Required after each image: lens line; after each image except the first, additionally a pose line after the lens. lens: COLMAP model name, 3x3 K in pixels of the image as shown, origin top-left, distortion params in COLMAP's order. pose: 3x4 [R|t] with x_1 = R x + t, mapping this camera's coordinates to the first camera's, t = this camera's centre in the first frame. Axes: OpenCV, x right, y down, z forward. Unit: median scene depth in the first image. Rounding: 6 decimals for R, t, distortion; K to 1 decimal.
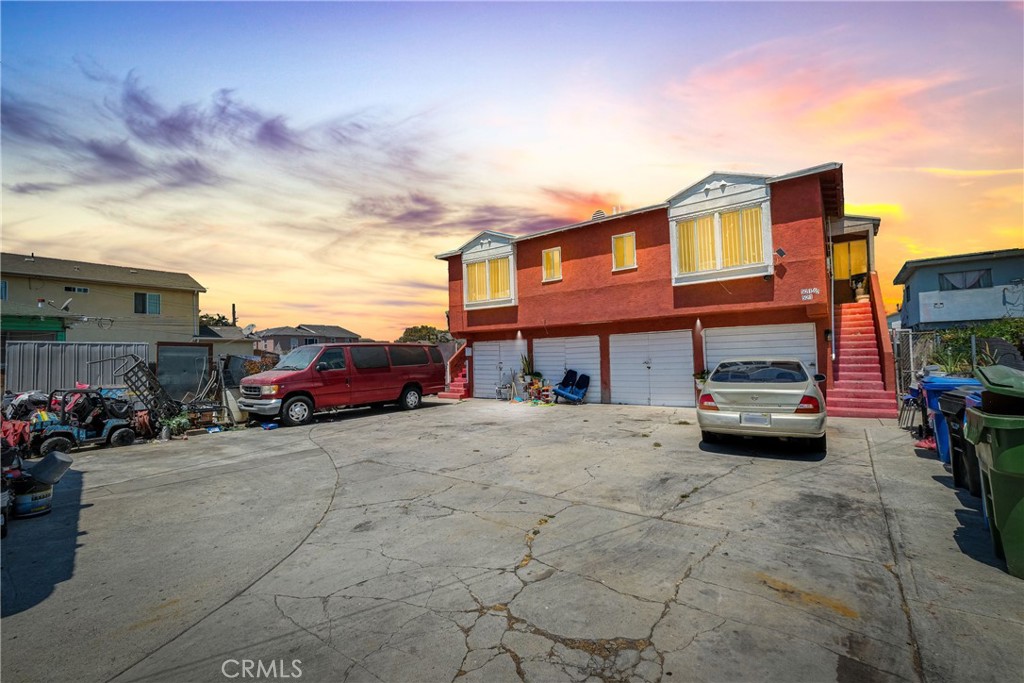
lens RADIAL K [[442.8, 0, 512.0], [0, 442.8, 341.5], [0, 0, 1]] dist [-0.003351, -0.000388]
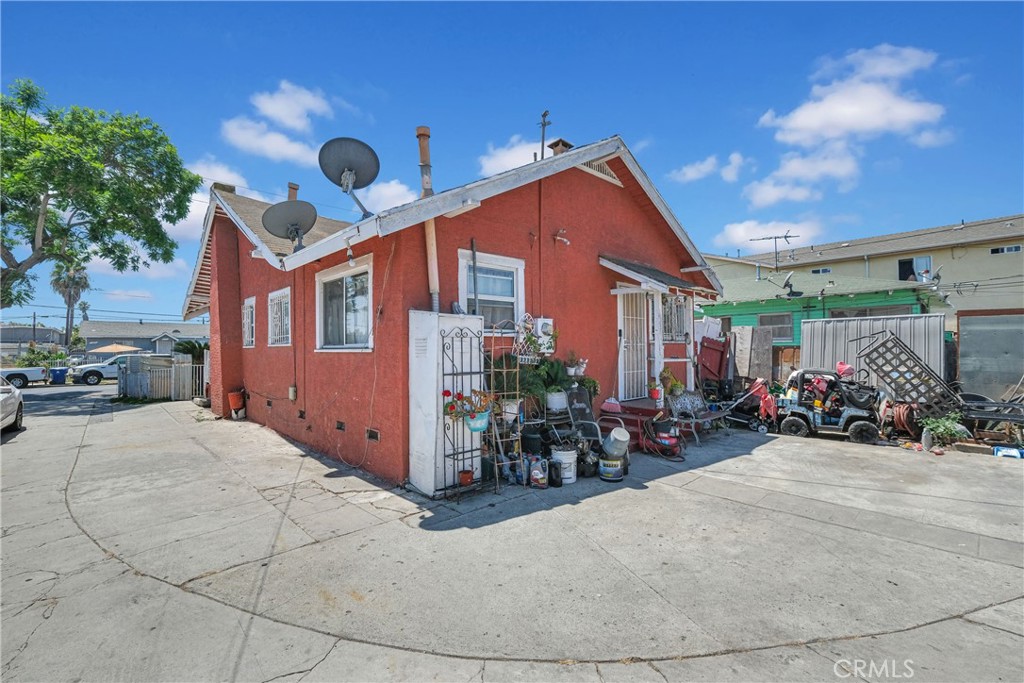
lens RADIAL K [[442.8, 0, 512.0], [0, 442.8, 341.5], [0, 0, 1]] dist [-0.003351, -0.000388]
pose [[-0.181833, 0.010058, -0.983278, 0.048648], [0.057287, 0.998358, -0.000381, 0.011716], [0.981659, -0.056399, -0.182110, 0.528454]]
